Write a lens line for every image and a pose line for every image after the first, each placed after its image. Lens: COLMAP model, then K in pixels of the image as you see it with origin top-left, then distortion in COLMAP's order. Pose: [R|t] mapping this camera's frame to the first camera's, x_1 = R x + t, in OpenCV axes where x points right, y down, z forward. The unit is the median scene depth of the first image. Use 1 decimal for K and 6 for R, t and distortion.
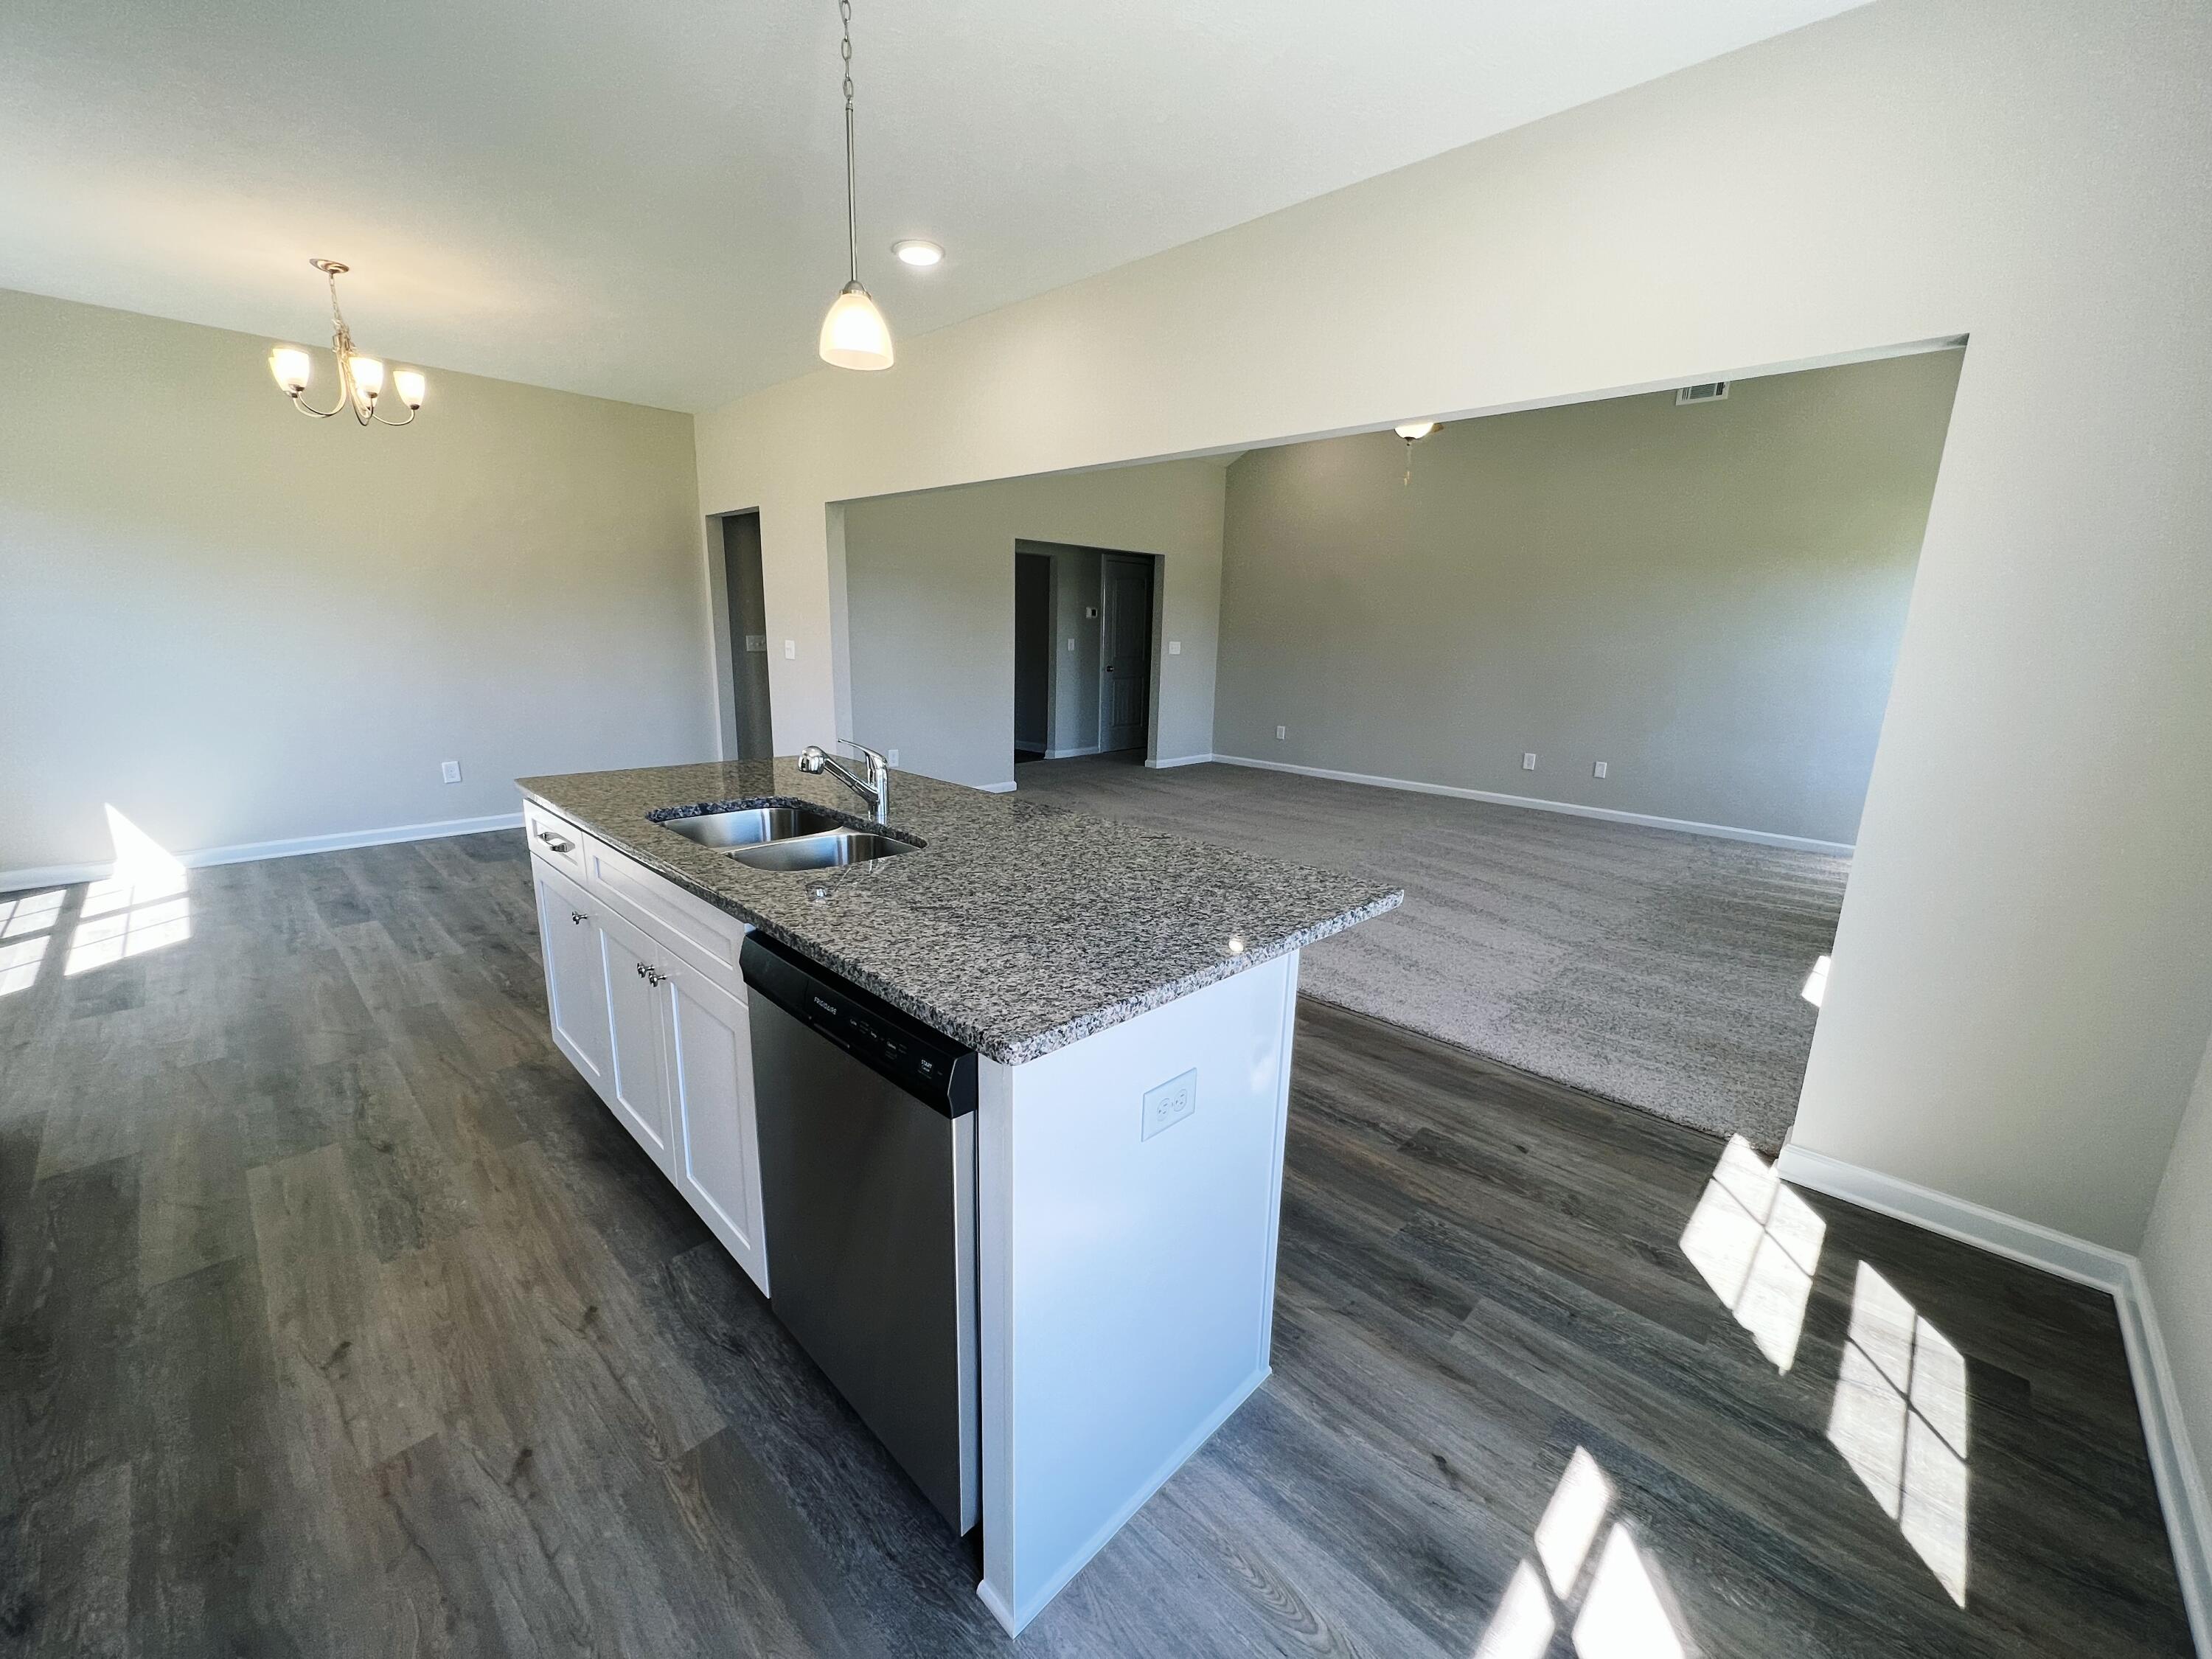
lens RADIAL K [[881.8, 0, 1105.5], [0, 881.8, 830.3], [0, 0, 1]] dist [-0.002512, 0.000859]
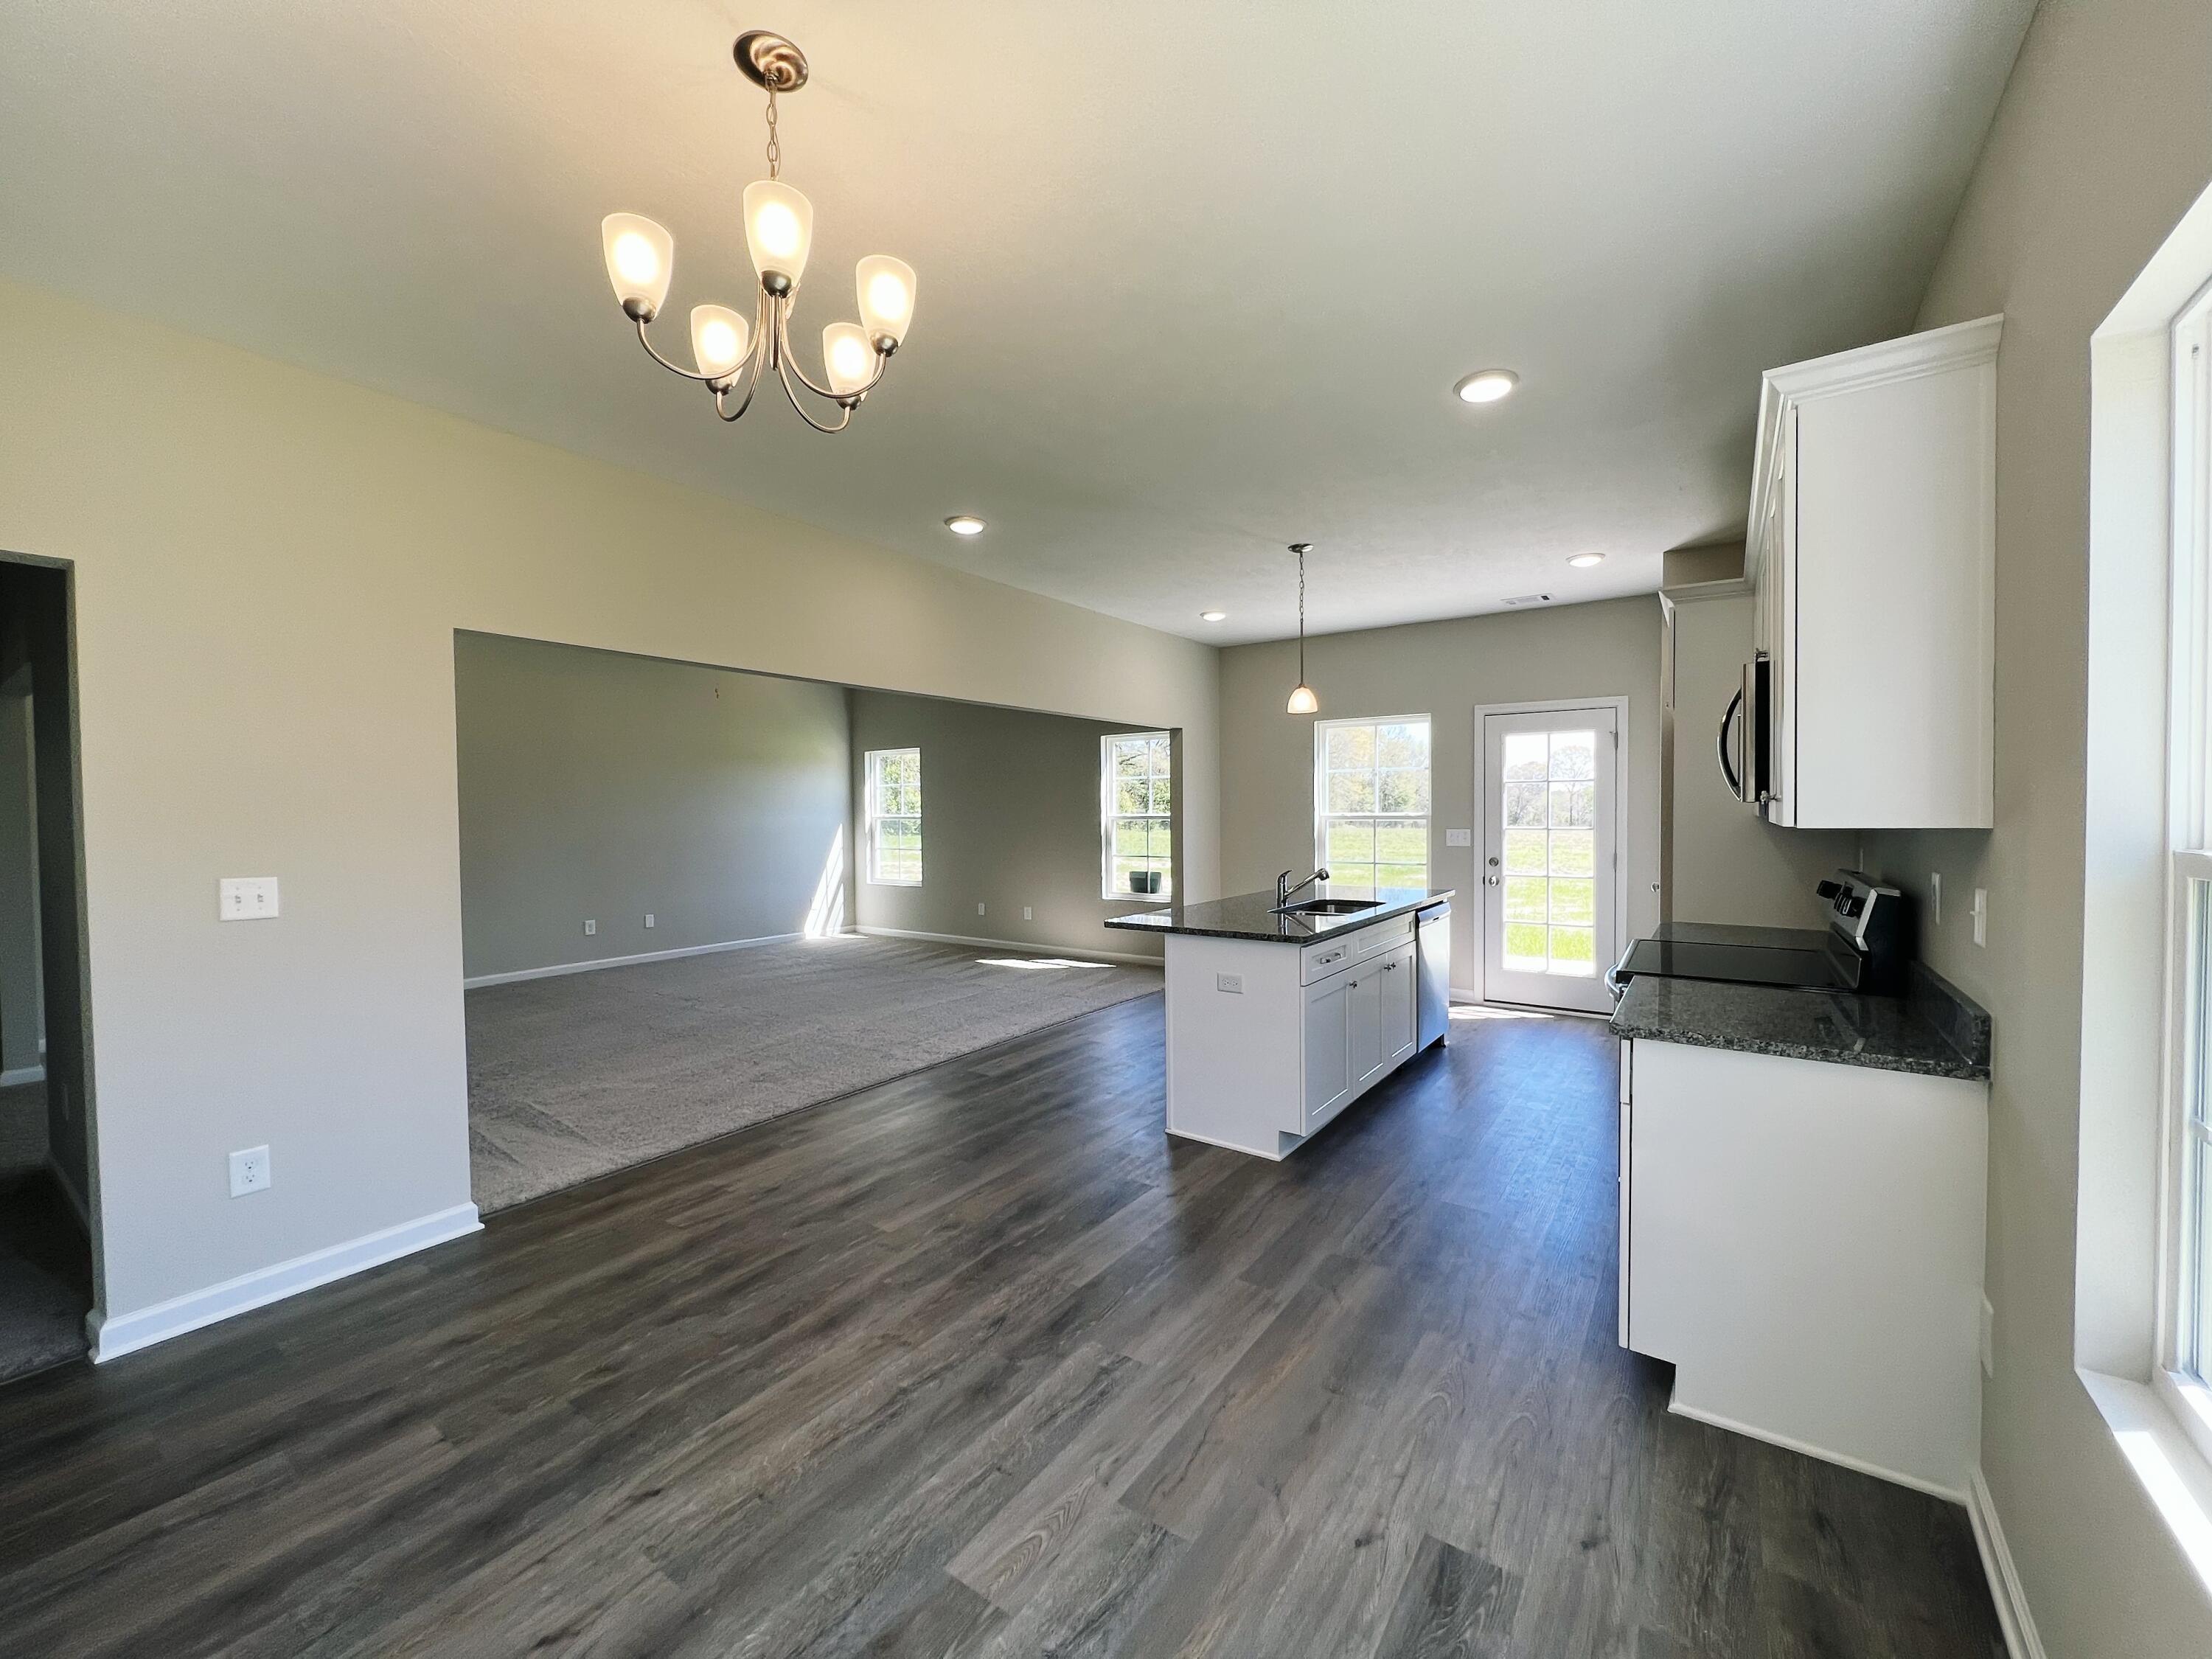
lens RADIAL K [[881.8, 0, 1107.1], [0, 881.8, 834.3], [0, 0, 1]] dist [-0.002512, 0.000859]
pose [[-0.153770, -0.053960, 0.986632, -1.394649], [0.227226, 0.969817, 0.088454, -0.285794], [-0.961625, 0.237790, -0.136868, 1.023751]]
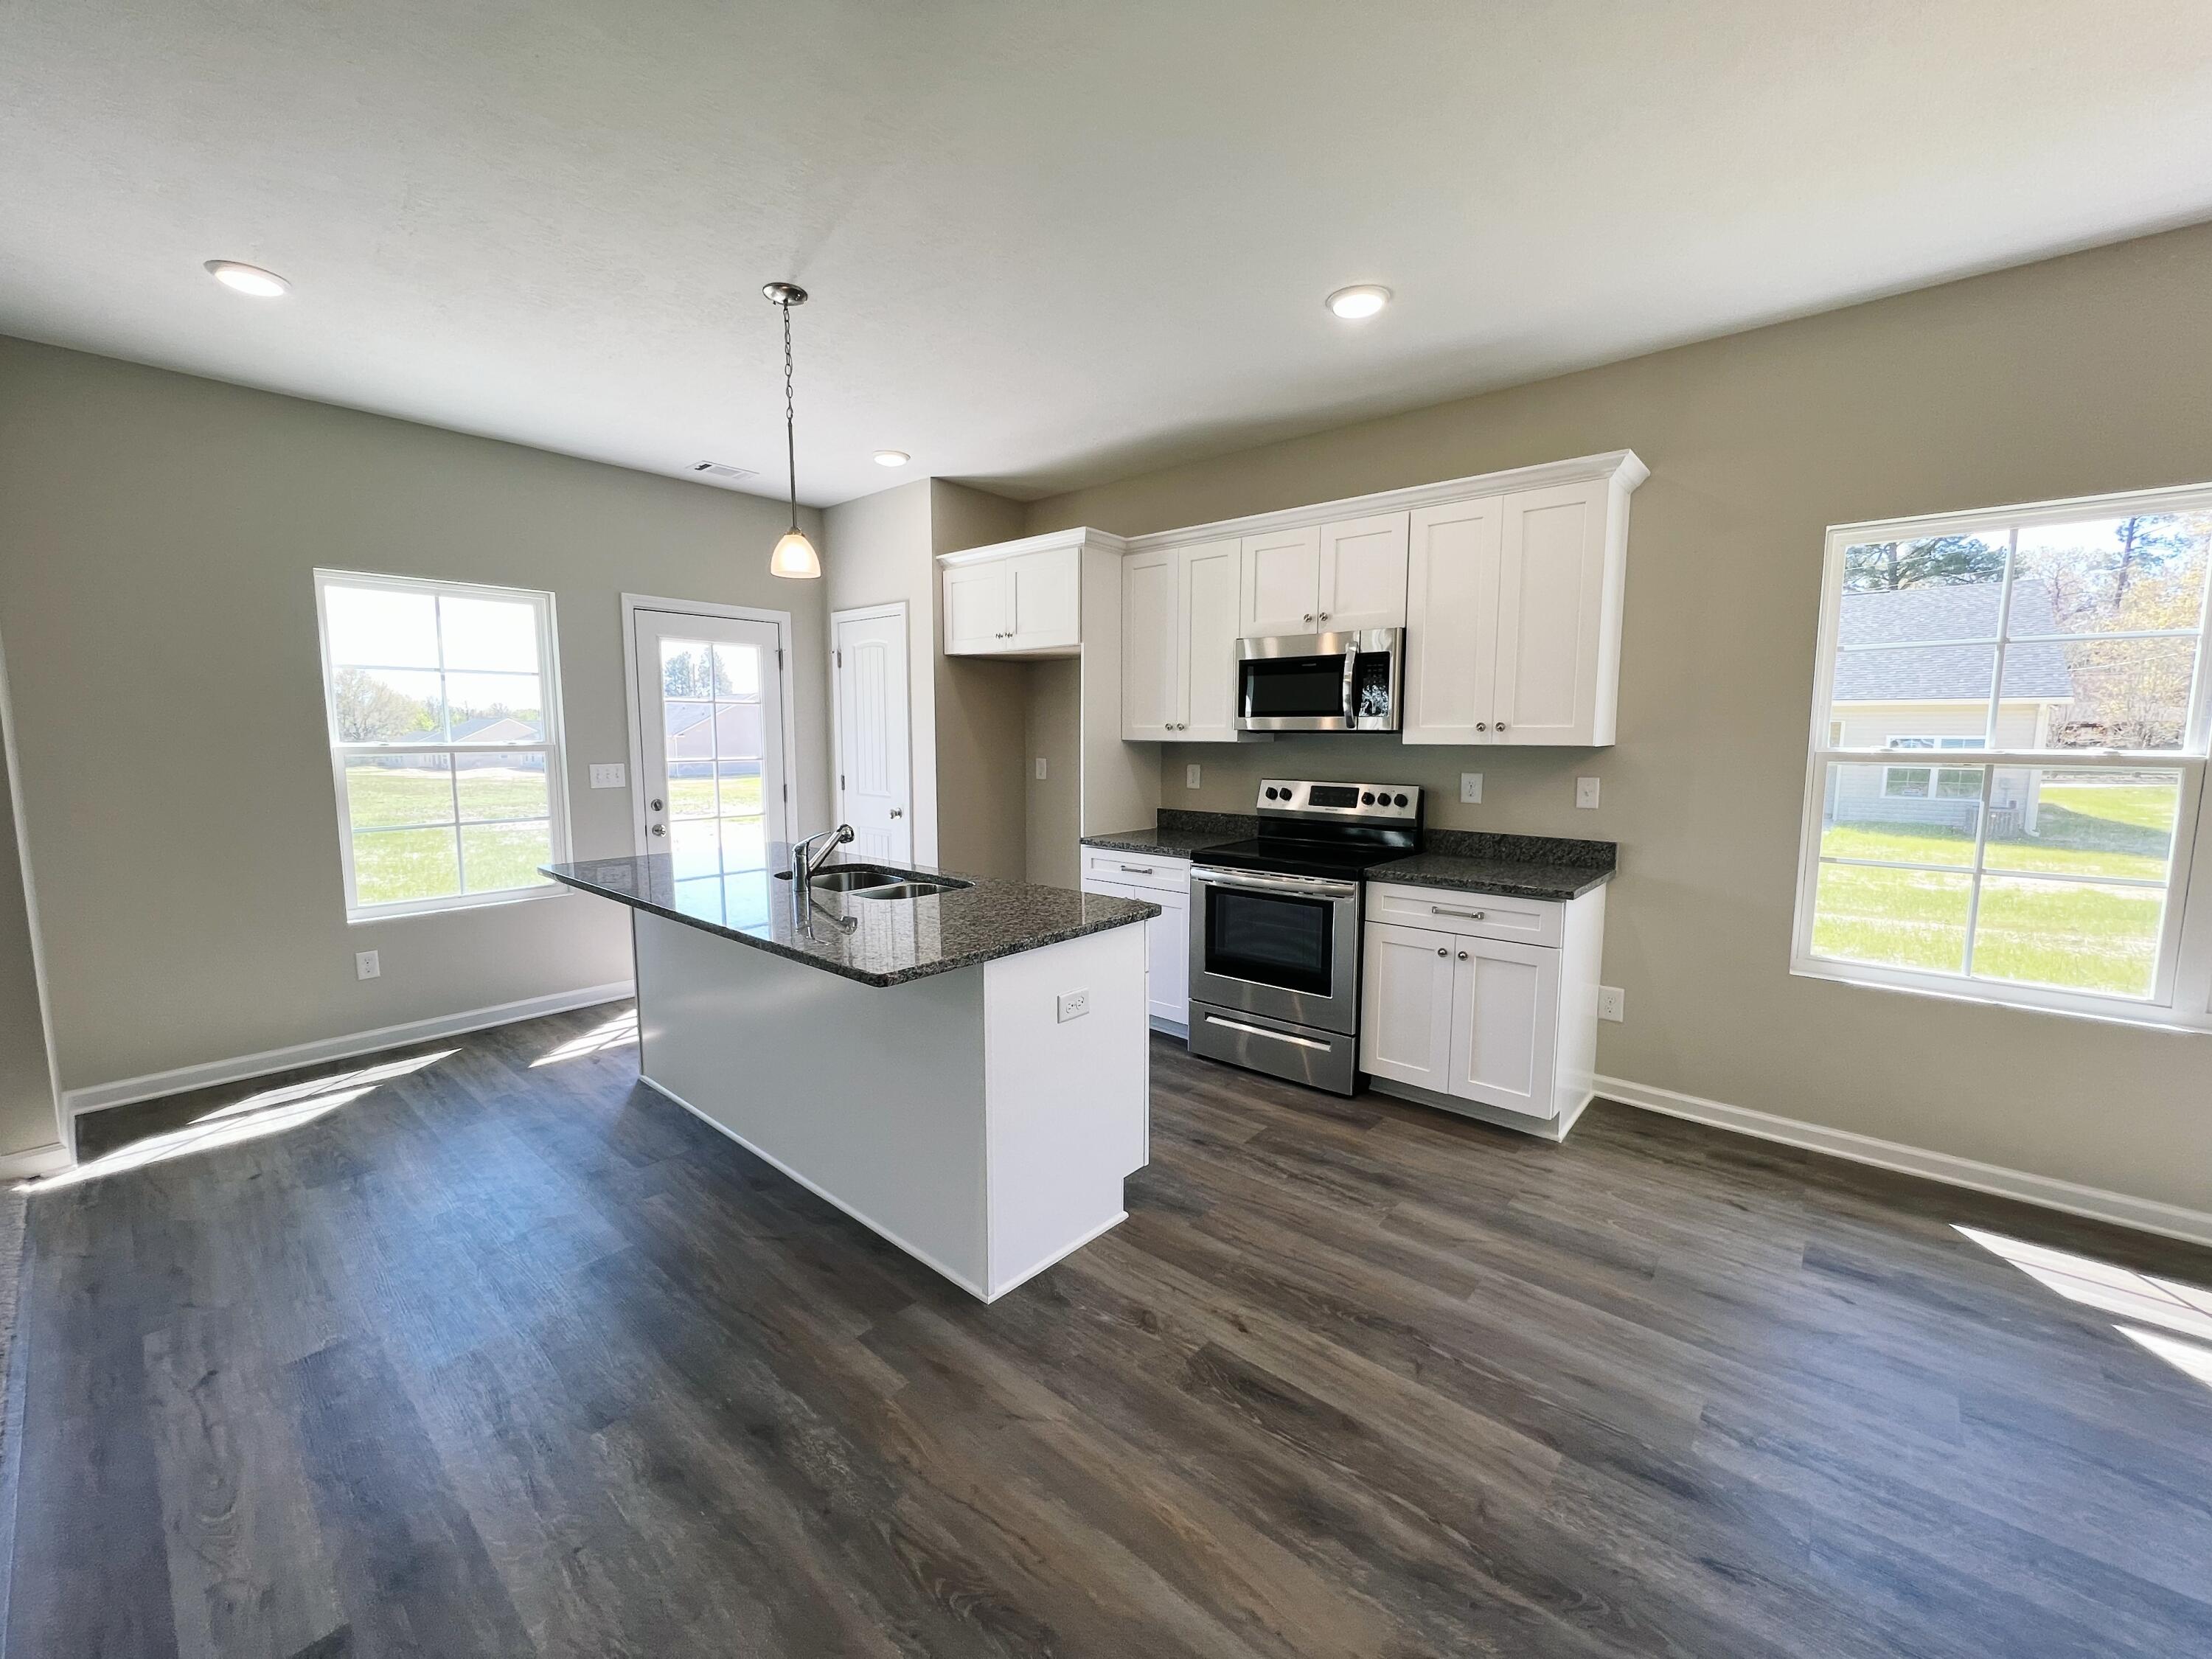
lens RADIAL K [[881.8, 0, 1107.6], [0, 881.8, 831.4], [0, 0, 1]] dist [-0.002512, 0.000859]
pose [[-0.998123, -0.019049, -0.058203, -0.389511], [-0.037405, 0.942148, 0.333104, -0.337893], [0.048490, 0.334656, -0.941092, 1.368912]]
